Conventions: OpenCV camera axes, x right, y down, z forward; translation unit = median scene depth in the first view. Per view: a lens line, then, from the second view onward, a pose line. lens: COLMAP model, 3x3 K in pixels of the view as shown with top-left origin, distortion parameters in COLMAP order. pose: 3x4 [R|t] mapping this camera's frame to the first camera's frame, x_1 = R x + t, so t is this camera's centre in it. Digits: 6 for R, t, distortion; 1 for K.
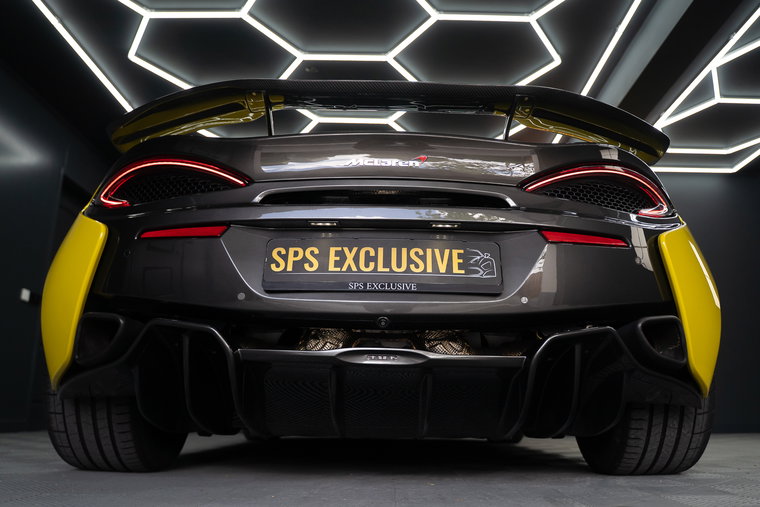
lens RADIAL K [[668.0, 0, 405.7], [0, 668.0, 238.6], [0, 0, 1]] dist [-0.076932, 0.009236]
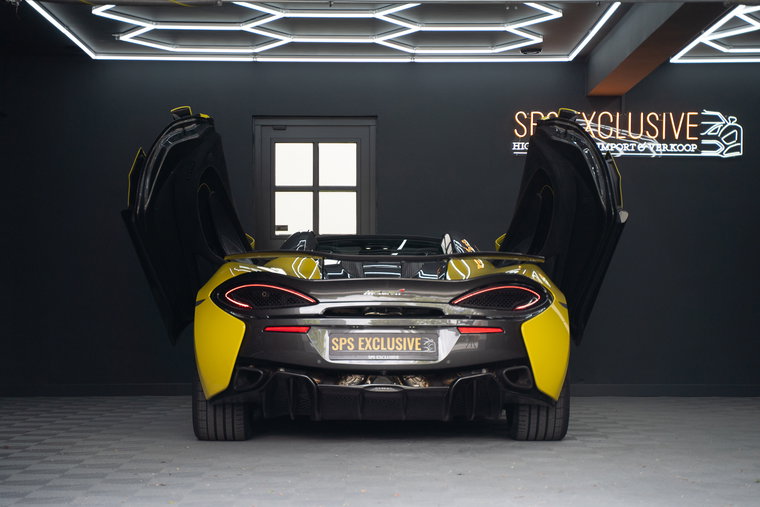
lens RADIAL K [[1630.9, 0, 392.9], [0, 1630.9, 253.1], [0, 0, 1]] dist [0.314406, -0.076778]
pose [[0.999980, -0.004401, -0.004504, 0.021976], [0.005299, 0.974555, 0.224085, -1.435602], [0.003404, -0.224104, 0.974559, -4.081450]]
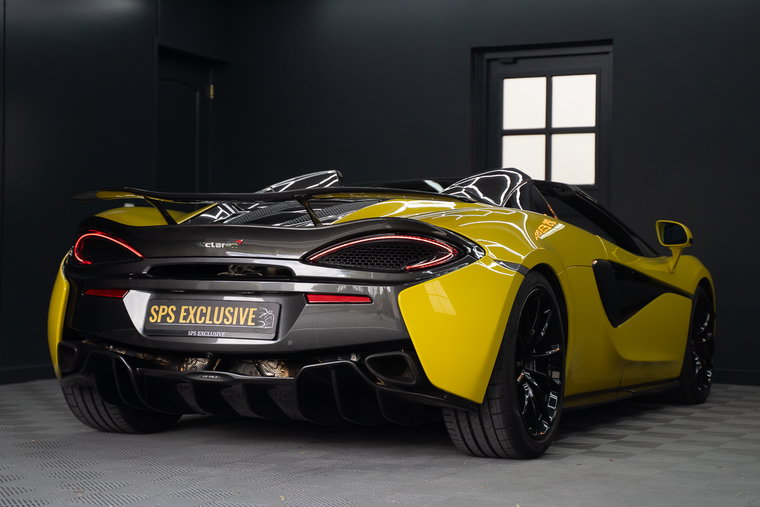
lens RADIAL K [[1481.3, 0, 382.4], [0, 1481.3, 237.1], [0, 0, 1]] dist [0.293645, 0.108119]
pose [[0.897981, -0.001977, -0.440029, 1.864751], [0.103592, 0.972834, 0.207033, -0.827086], [0.427666, -0.231495, 0.873791, -1.841371]]
